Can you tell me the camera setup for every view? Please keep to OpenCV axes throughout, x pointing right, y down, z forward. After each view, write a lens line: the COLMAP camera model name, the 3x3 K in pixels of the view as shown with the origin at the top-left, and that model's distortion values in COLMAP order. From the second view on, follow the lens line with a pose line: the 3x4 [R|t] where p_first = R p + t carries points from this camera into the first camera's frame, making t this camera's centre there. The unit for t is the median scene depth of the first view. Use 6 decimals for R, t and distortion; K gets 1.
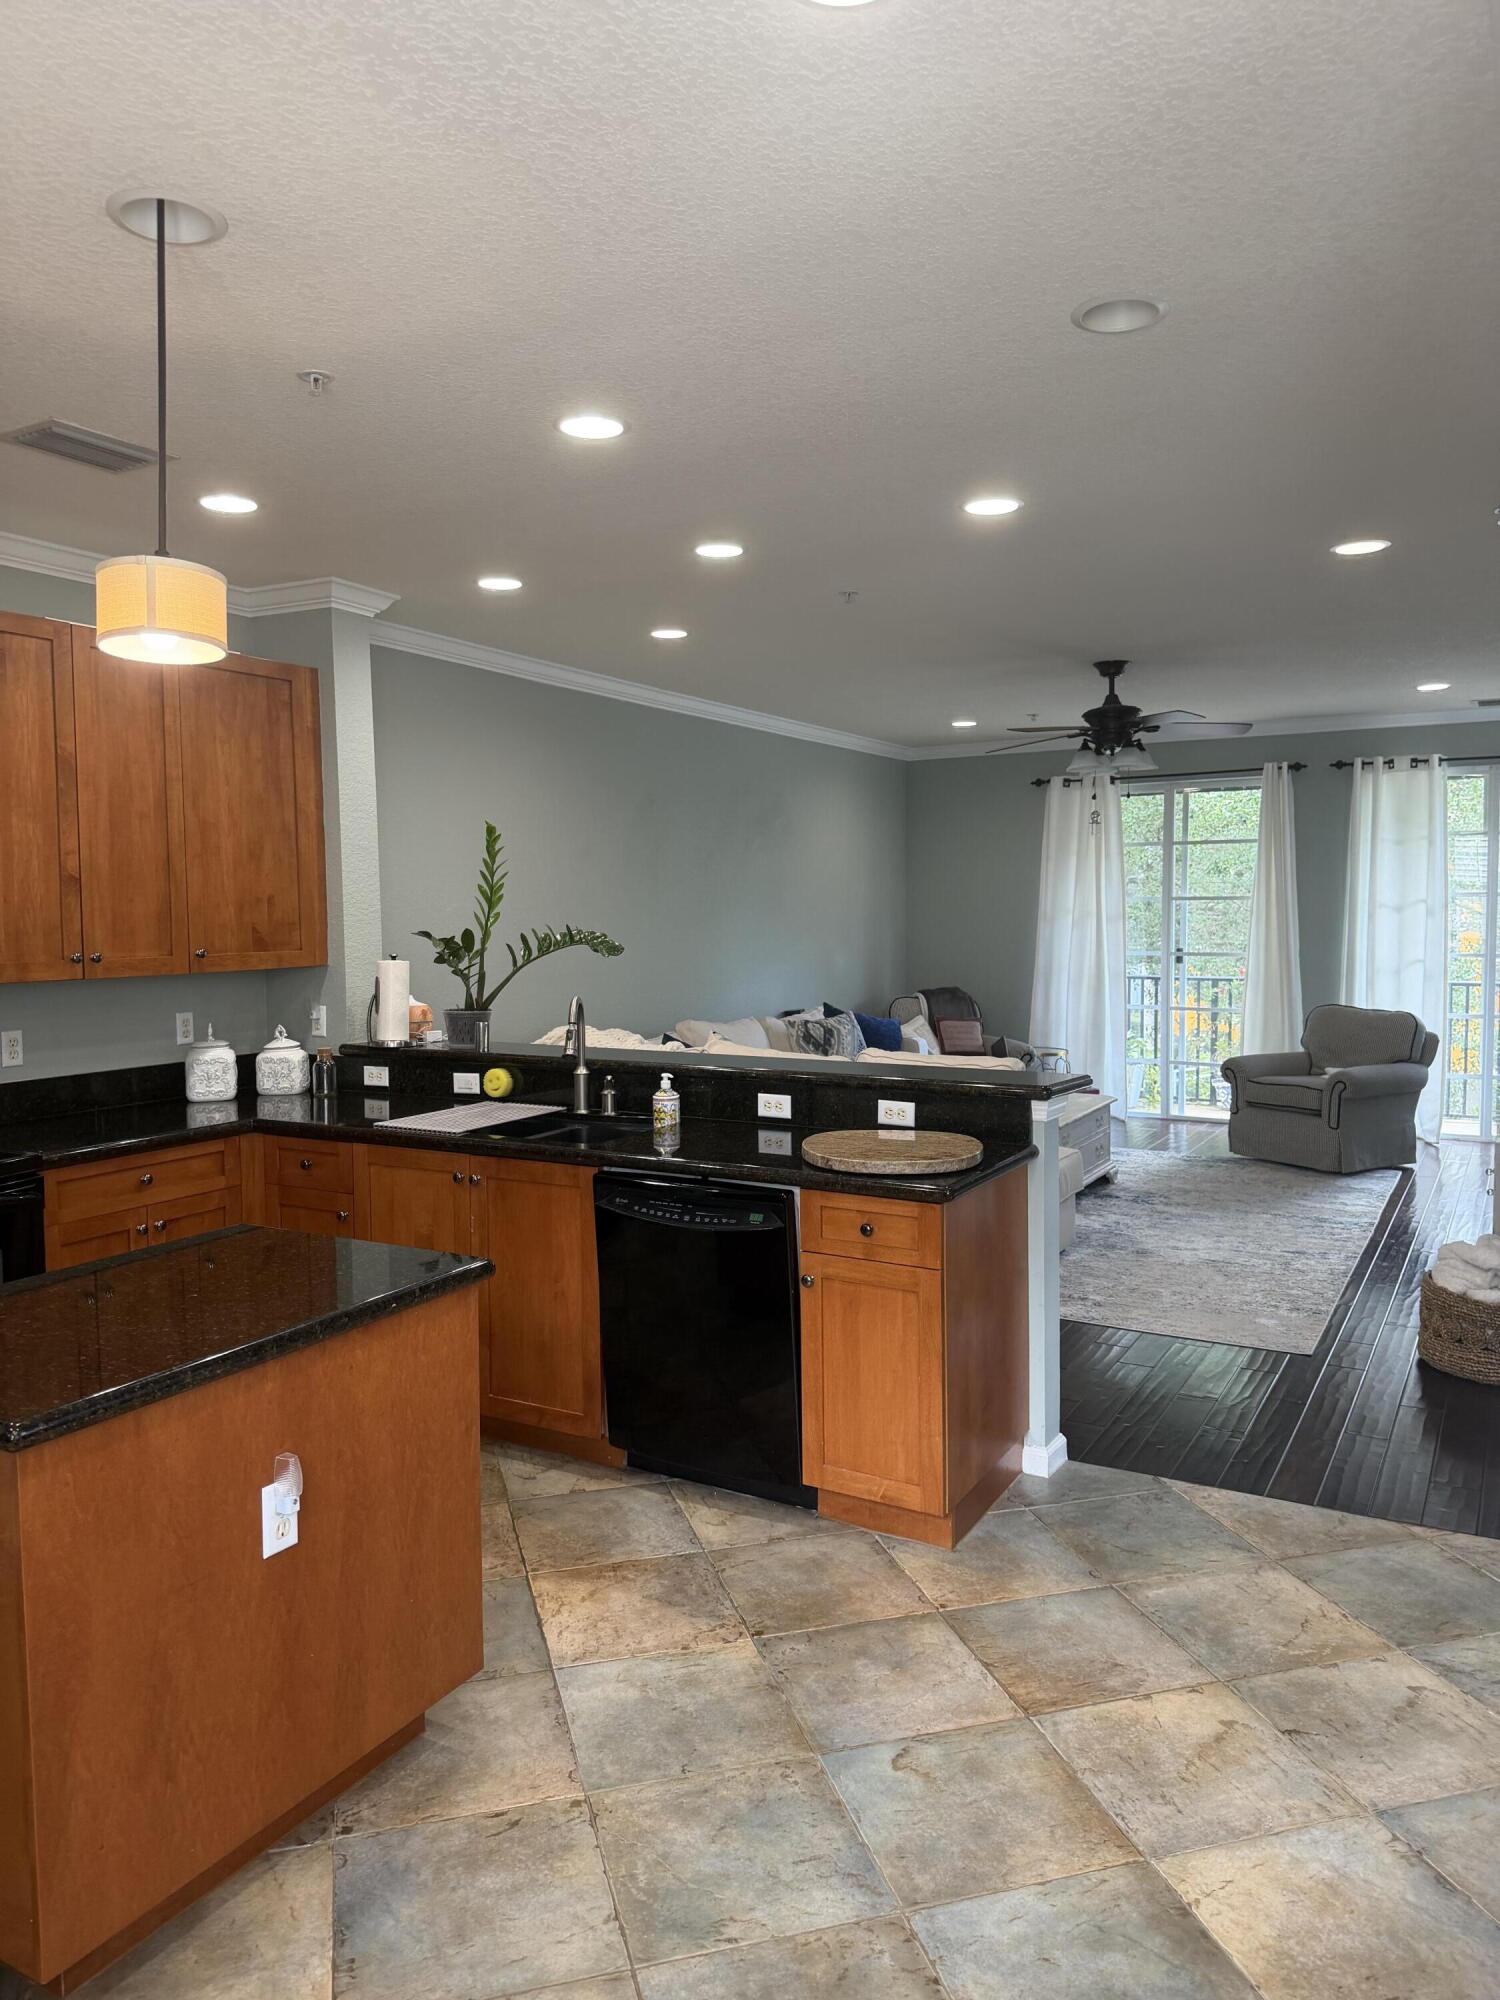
lens RADIAL K [[1395.7, 0, 731.8], [0, 1395.7, 984.1], [0, 0, 1]] dist [0.138176, -0.262124]
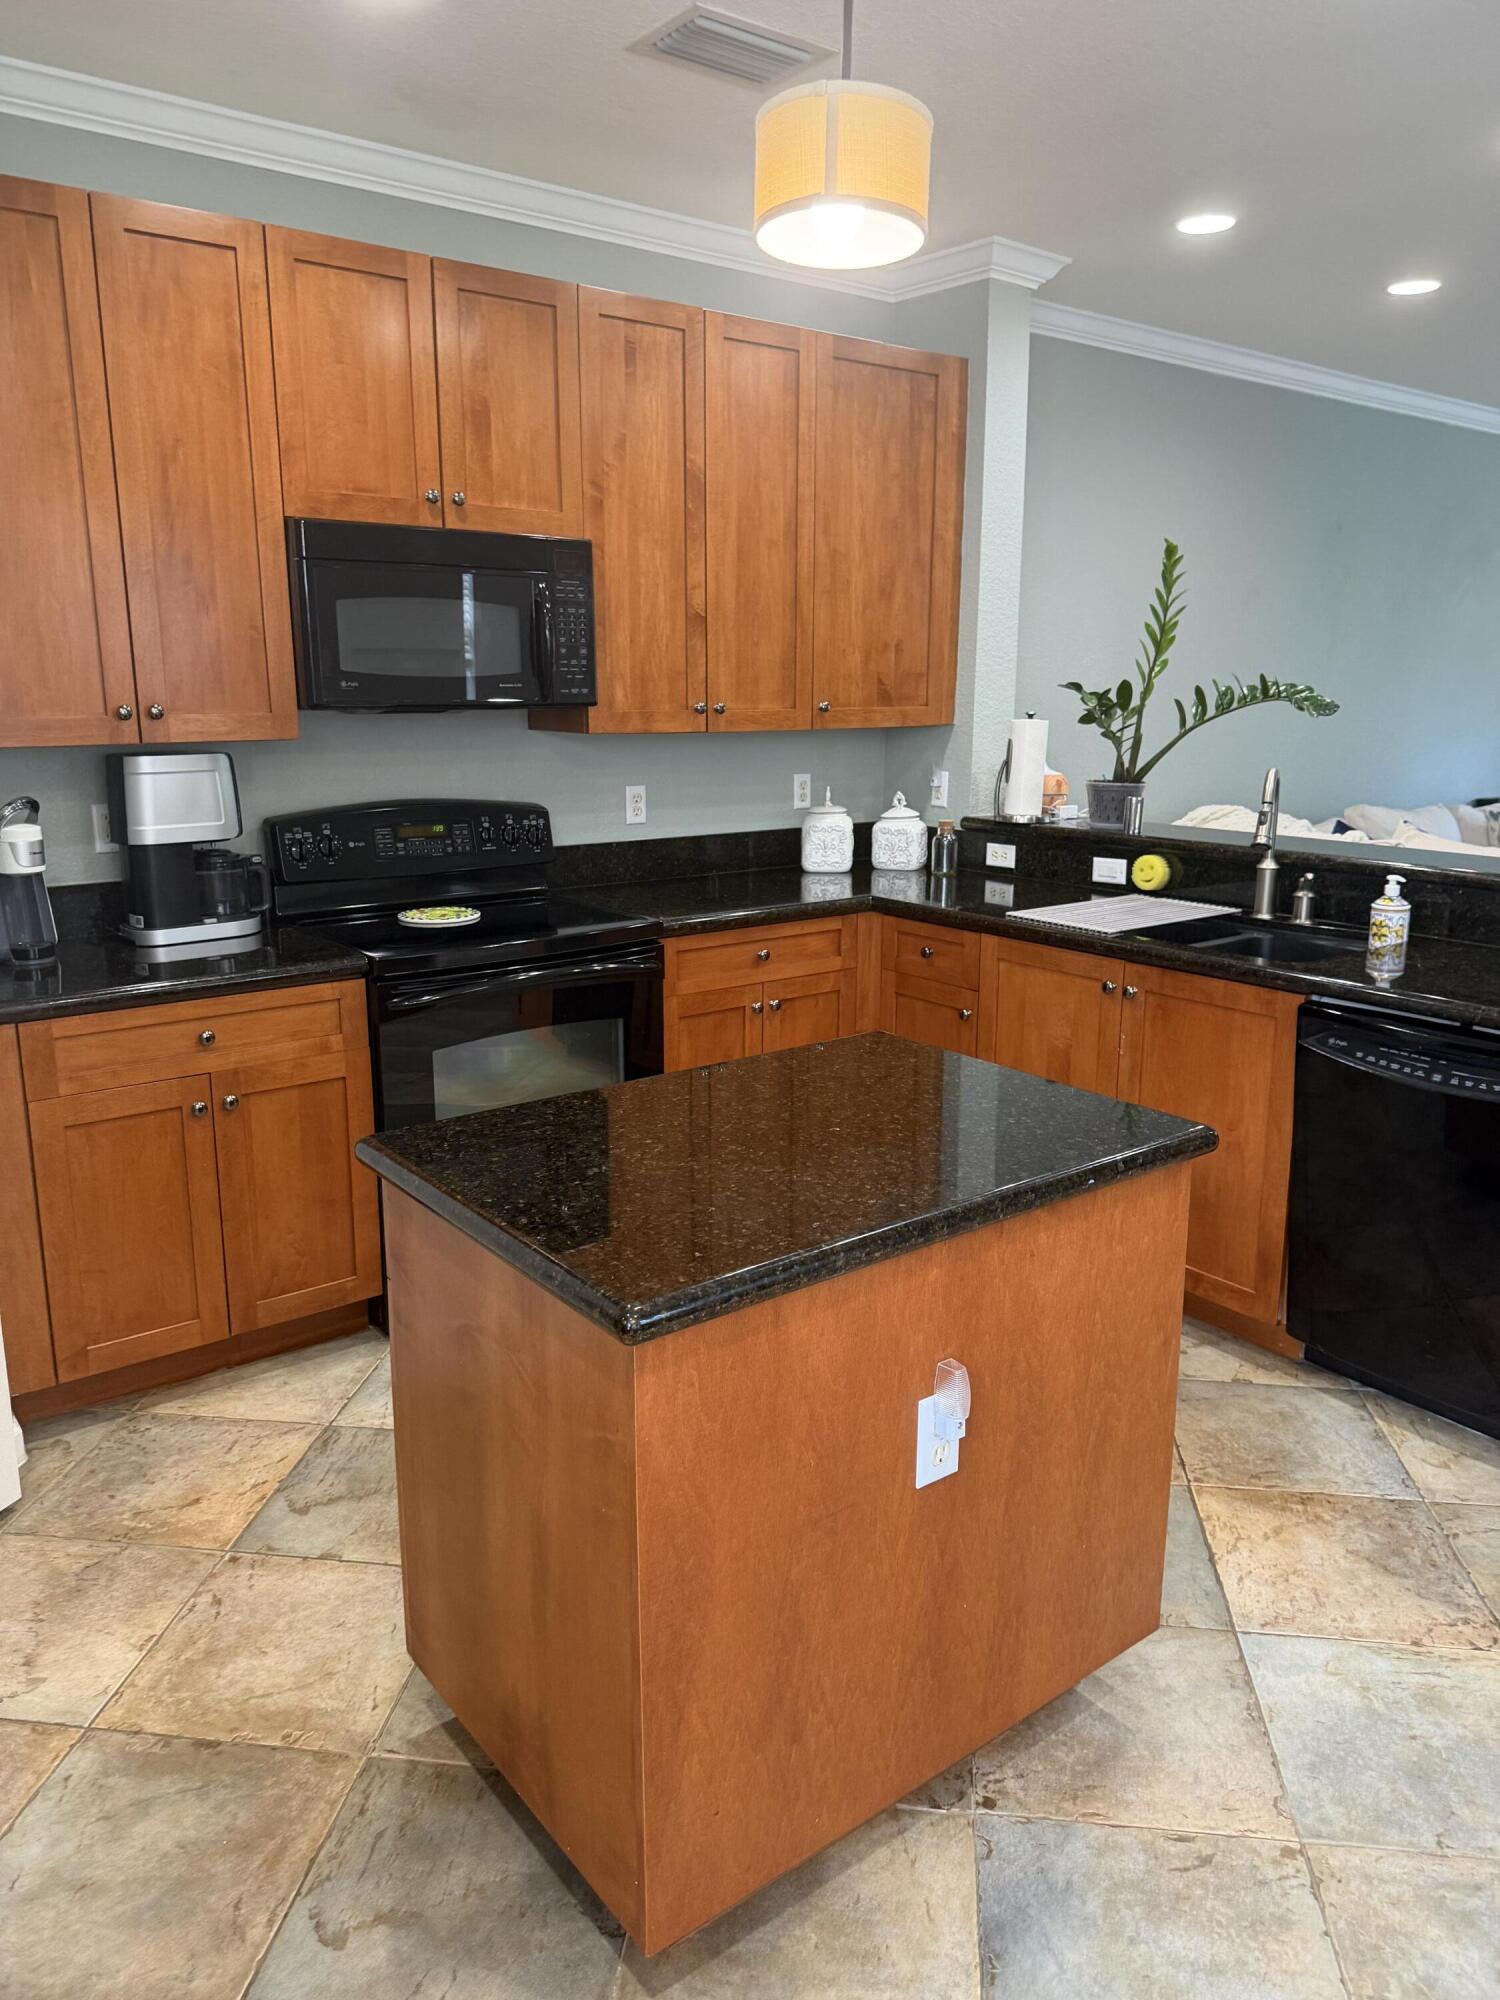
lens RADIAL K [[1386.0, 0, 750.0], [0, 1386.0, 1000.0], [0, 0, 1]] dist [0.166998, -0.316369]
pose [[0.925164, 0.097384, -0.366862, -0.079105], [-0.033136, 0.983558, 0.177524, 0.005703], [0.378118, -0.152083, 0.913180, 0.153750]]
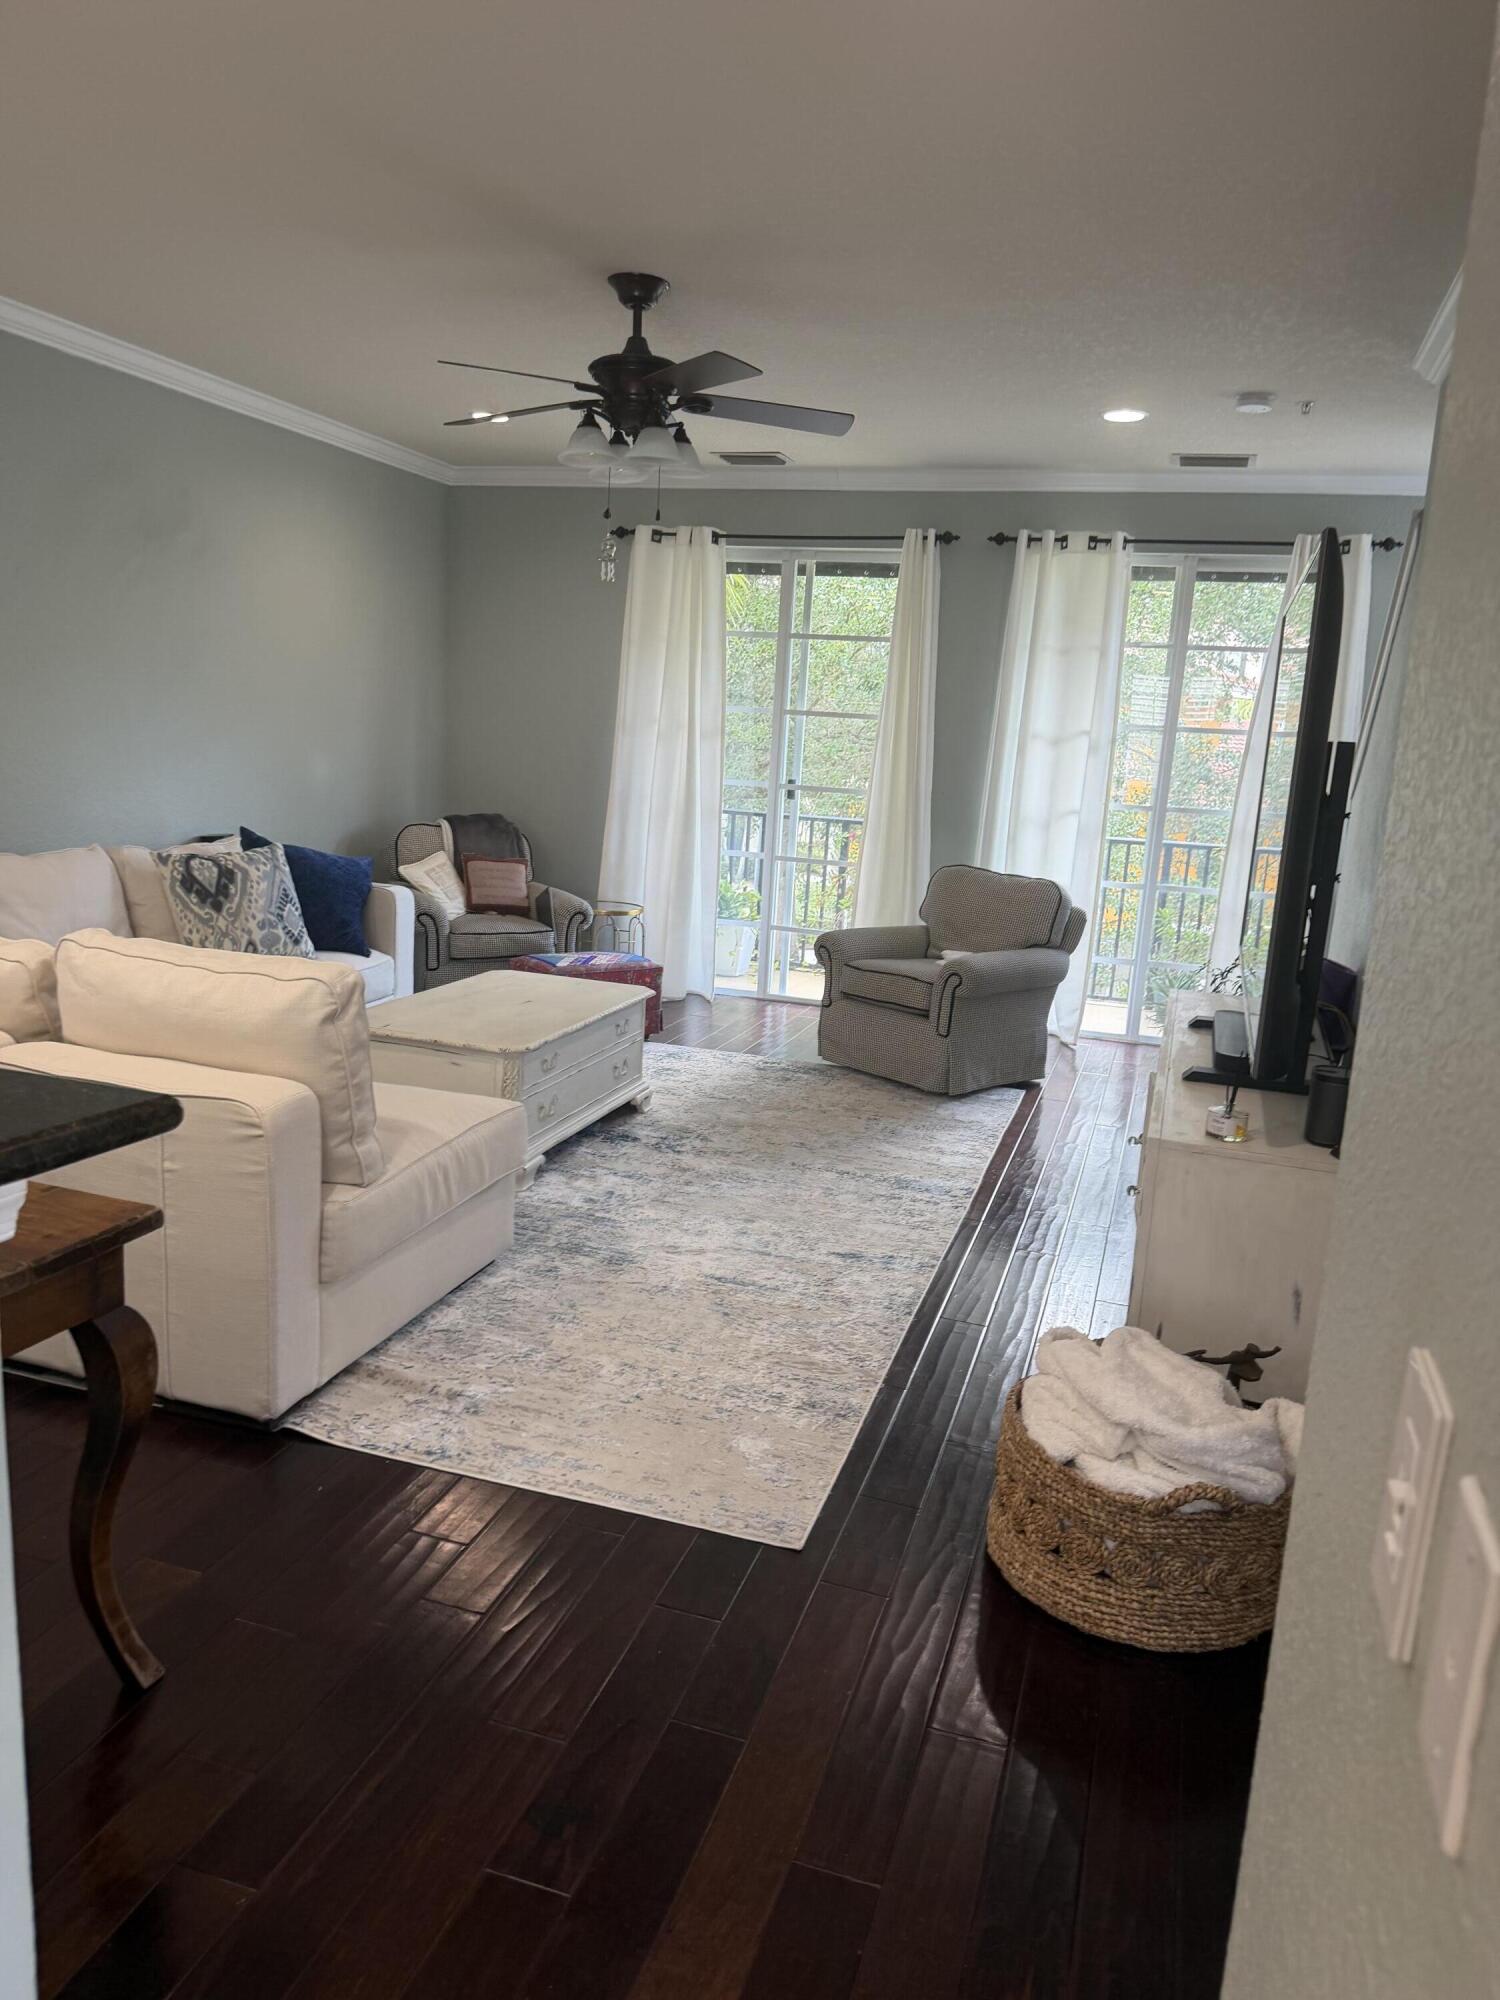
lens RADIAL K [[1386.0, 0, 750.0], [0, 1386.0, 1000.0], [0, 0, 1]] dist [0.166998, -0.316369]
pose [[0.975606, 0.023661, 0.218248, 0.294512], [-0.053891, 0.989566, 0.133623, -0.014532], [-0.212809, -0.142125, 0.966702, 0.569471]]
